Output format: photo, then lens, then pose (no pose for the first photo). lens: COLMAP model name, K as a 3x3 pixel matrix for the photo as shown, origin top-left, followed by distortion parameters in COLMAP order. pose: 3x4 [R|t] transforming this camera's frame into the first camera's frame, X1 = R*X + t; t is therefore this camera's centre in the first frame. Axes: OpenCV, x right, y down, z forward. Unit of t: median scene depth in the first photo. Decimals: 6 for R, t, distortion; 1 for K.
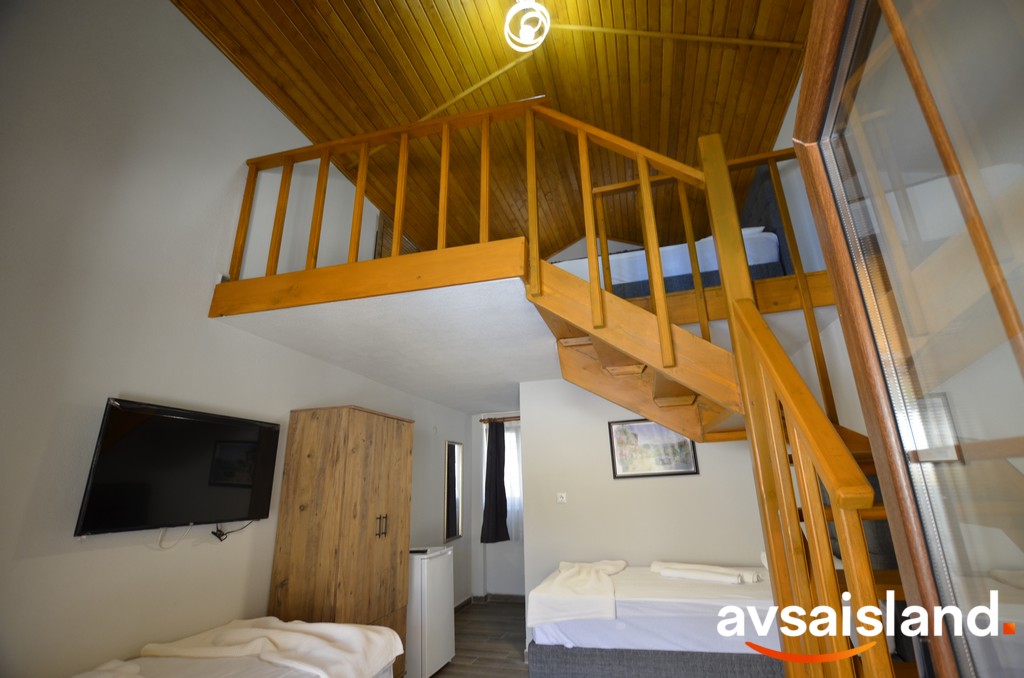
lens RADIAL K [[448.4, 0, 527.8], [0, 448.4, 339.6], [0, 0, 1]] dist [-0.031615, 0.005569]
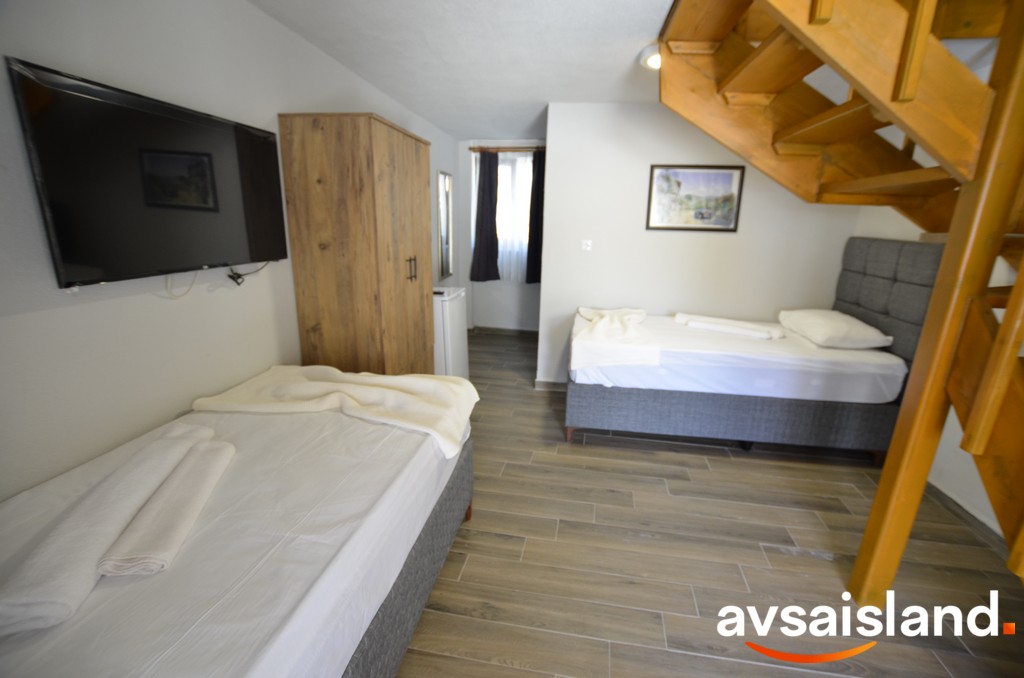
lens RADIAL K [[448.4, 0, 527.8], [0, 448.4, 339.6], [0, 0, 1]] dist [-0.031615, 0.005569]
pose [[0.987937, 0.025874, 0.152680, -0.249580], [-0.104390, 0.839527, 0.533195, 0.047235], [-0.114383, -0.542701, 0.832101, 0.179995]]
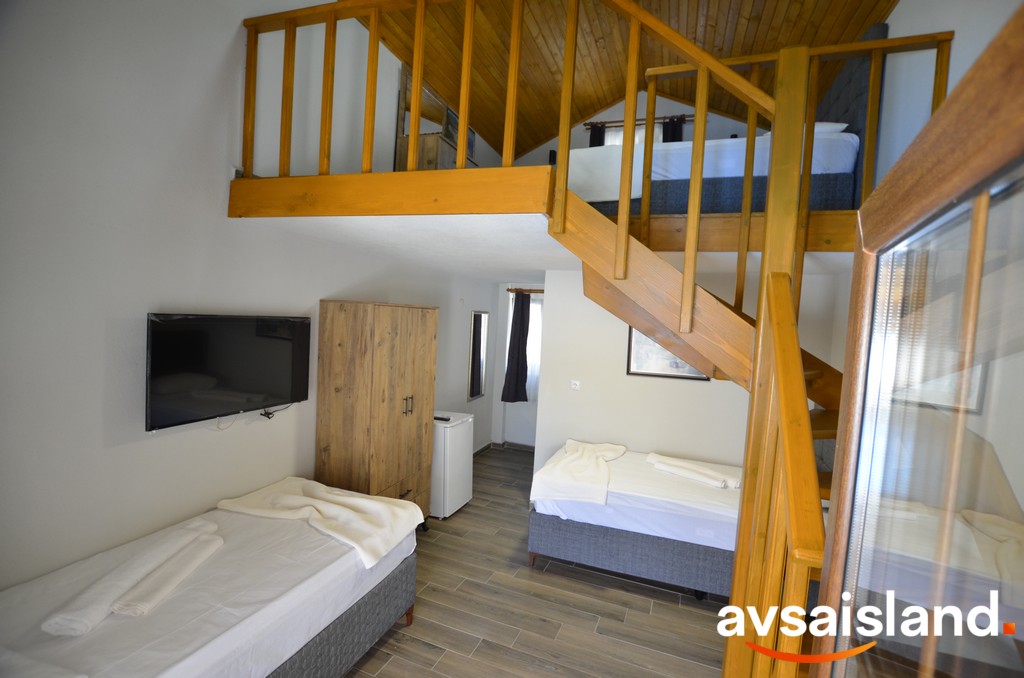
lens RADIAL K [[448.4, 0, 527.8], [0, 448.4, 339.6], [0, 0, 1]] dist [-0.031615, 0.005569]
pose [[0.993902, 0.092720, -0.059673, 0.023264], [-0.065887, 0.933358, 0.352848, -0.161483], [0.088412, -0.346765, 0.933776, 0.036980]]
